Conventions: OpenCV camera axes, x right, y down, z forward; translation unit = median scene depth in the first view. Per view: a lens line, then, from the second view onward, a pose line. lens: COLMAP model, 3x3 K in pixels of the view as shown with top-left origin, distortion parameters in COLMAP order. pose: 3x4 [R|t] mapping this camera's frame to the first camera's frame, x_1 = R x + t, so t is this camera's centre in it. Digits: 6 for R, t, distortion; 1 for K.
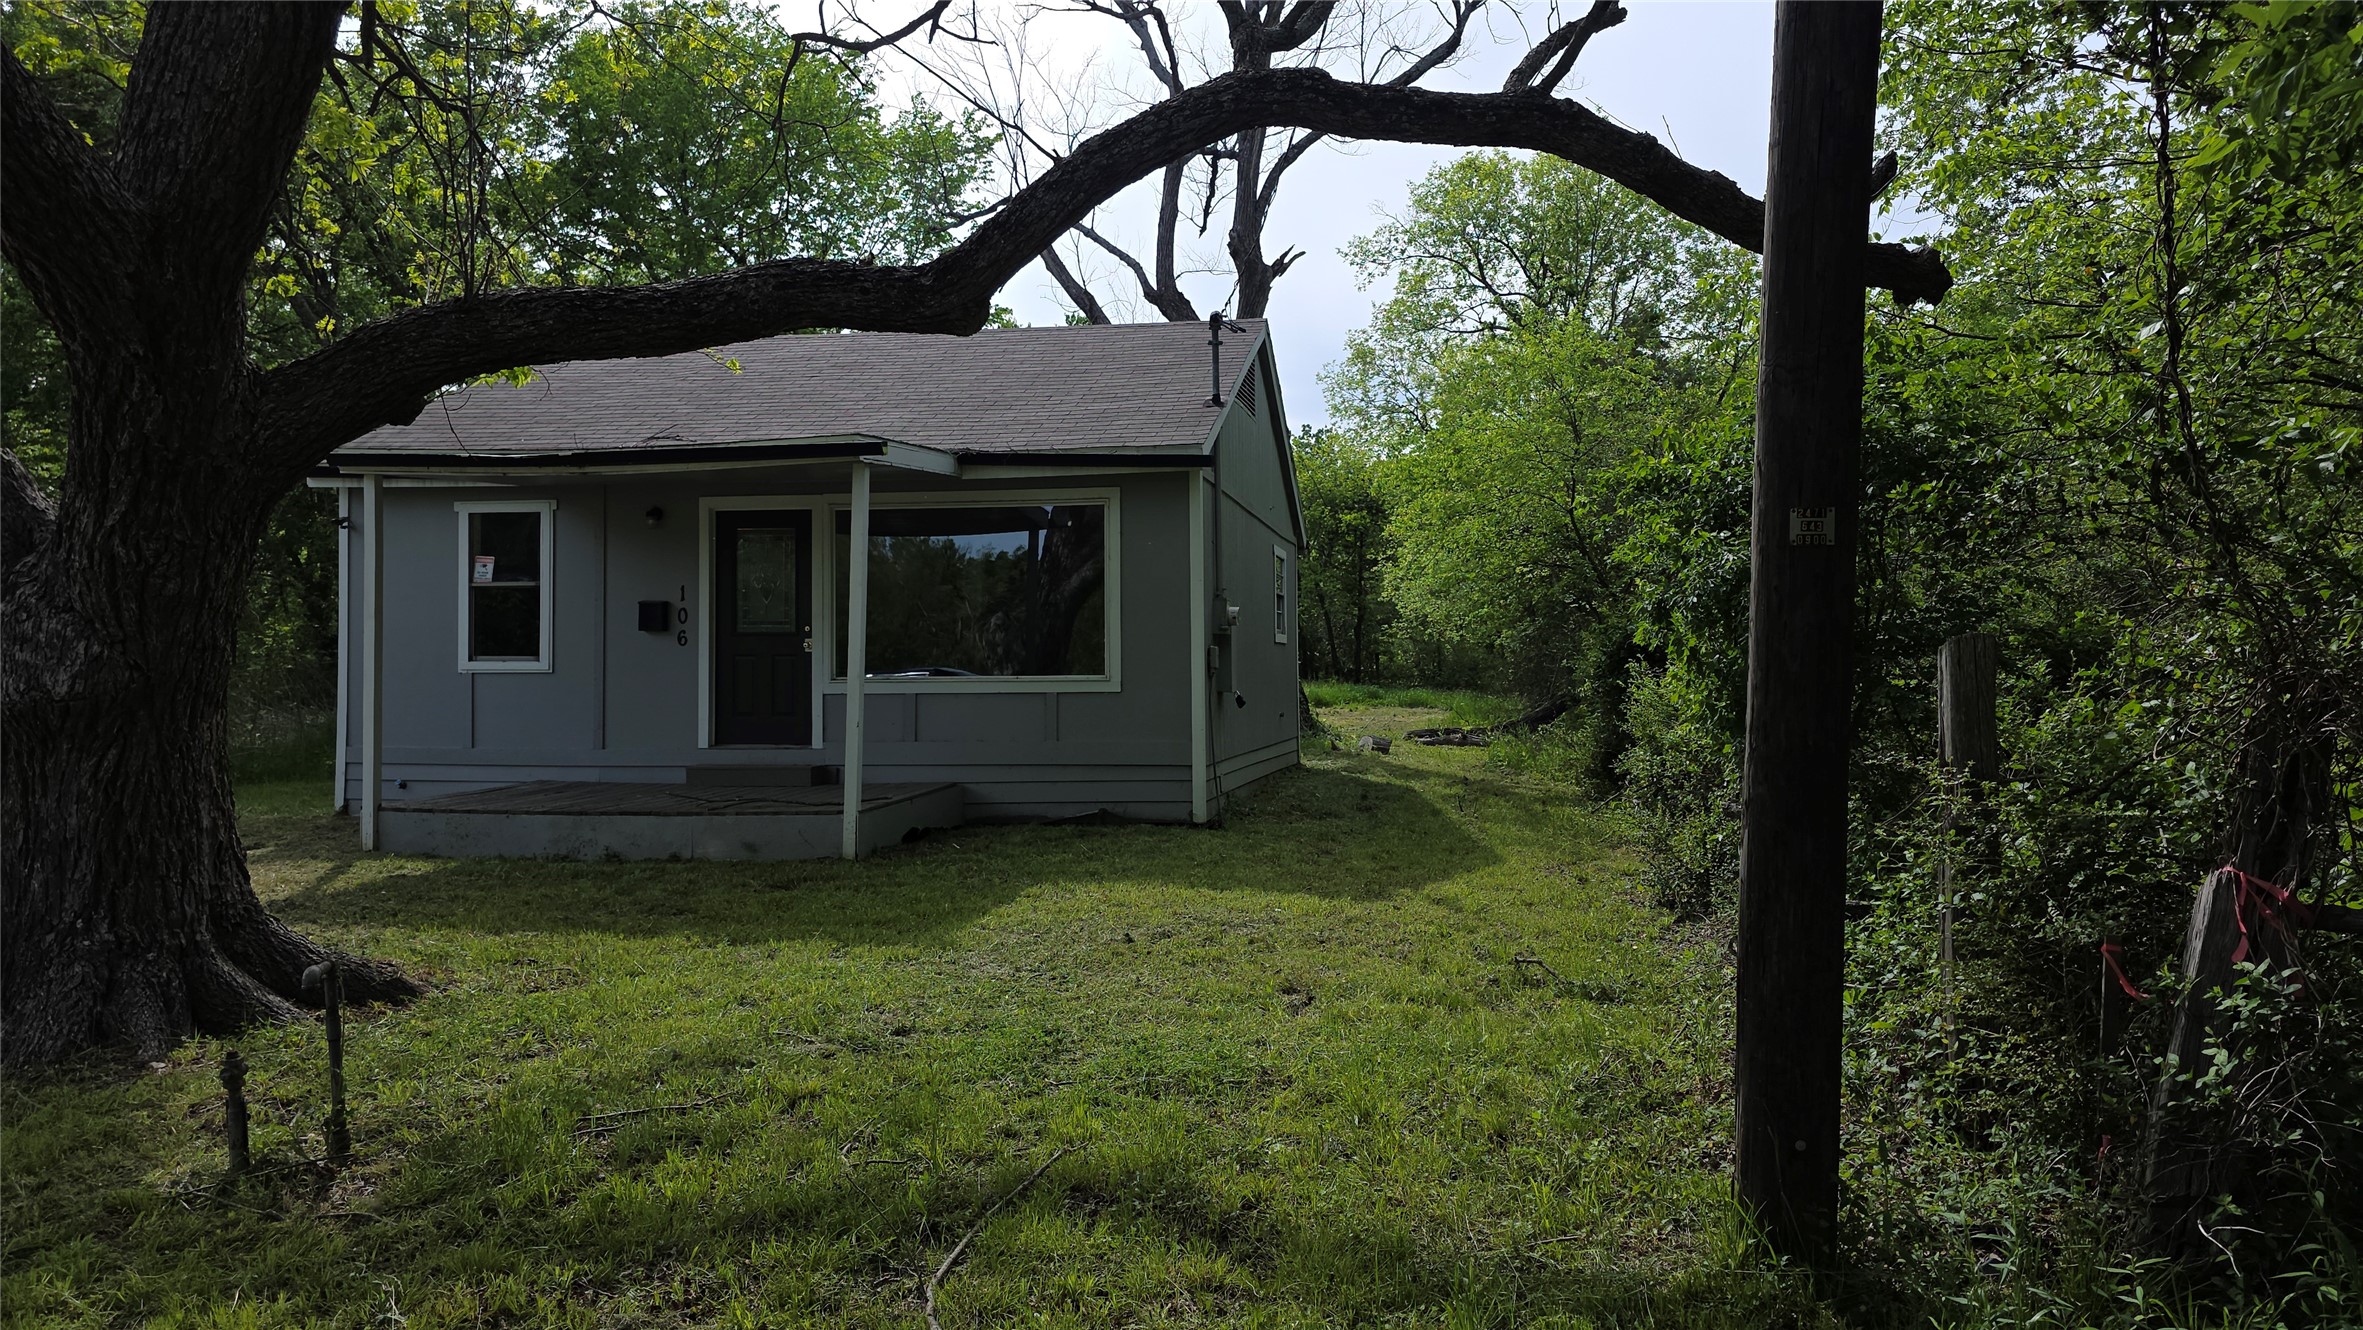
lens RADIAL K [[1493.8, 0, 1181.5], [0, 1493.8, 665.0], [0, 0, 1]] dist [0.000773, -0.000302]
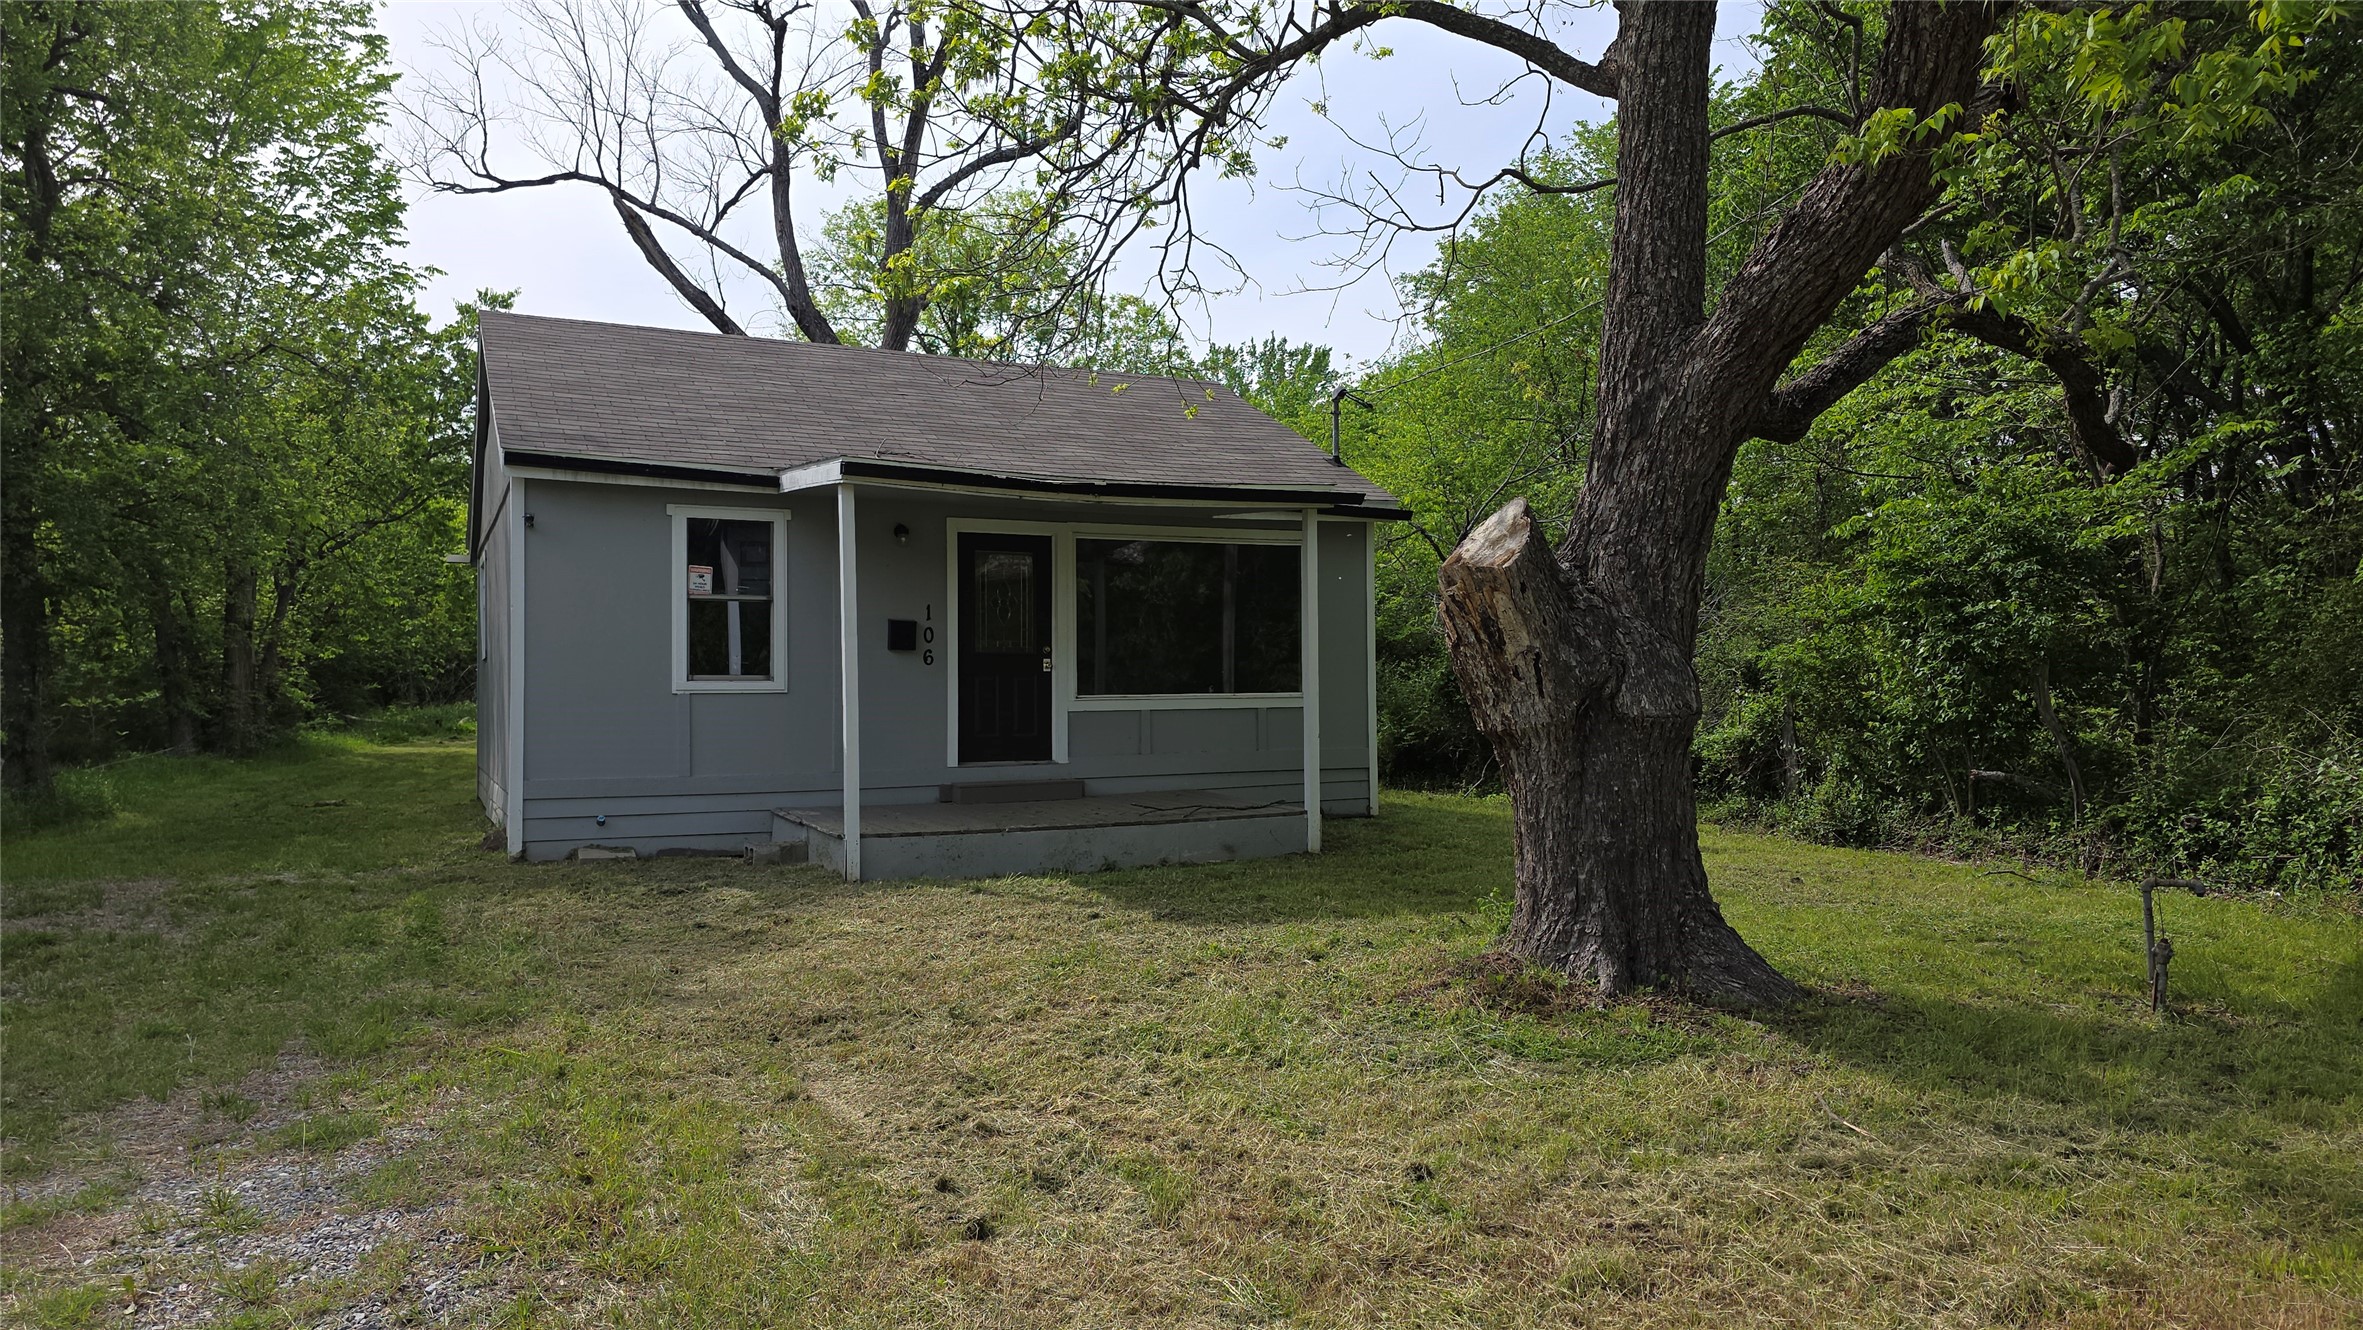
lens RADIAL K [[1493.8, 0, 1181.5], [0, 1493.8, 665.0], [0, 0, 1]] dist [0.000773, -0.000302]
pose [[0.832695, 0.007330, 0.553684, -0.746348], [-0.000711, 0.999926, -0.012168, -0.000771], [-0.553732, 0.009739, 0.832638, 0.073682]]
